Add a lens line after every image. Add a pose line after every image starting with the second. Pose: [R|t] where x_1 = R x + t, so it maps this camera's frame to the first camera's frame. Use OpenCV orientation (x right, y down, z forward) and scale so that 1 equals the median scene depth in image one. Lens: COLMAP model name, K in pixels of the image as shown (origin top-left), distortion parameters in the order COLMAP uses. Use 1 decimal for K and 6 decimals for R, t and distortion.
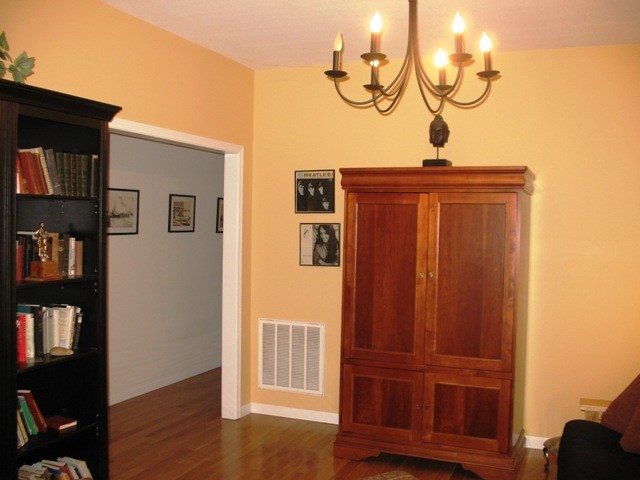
lens RADIAL K [[663.6, 0, 316.7], [0, 663.6, 232.1], [0, 0, 1]] dist [-0.190758, 0.220096]
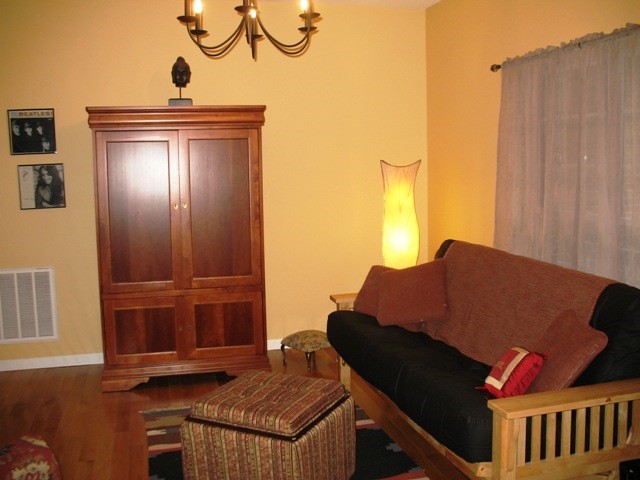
lens RADIAL K [[663.6, 0, 316.7], [0, 663.6, 232.1], [0, 0, 1]] dist [-0.190758, 0.220096]
pose [[0.799349, -0.097079, 0.592973, -0.258779], [0.040600, 0.993333, 0.107893, -0.000460], [-0.599493, -0.062169, 0.797962, 0.003543]]
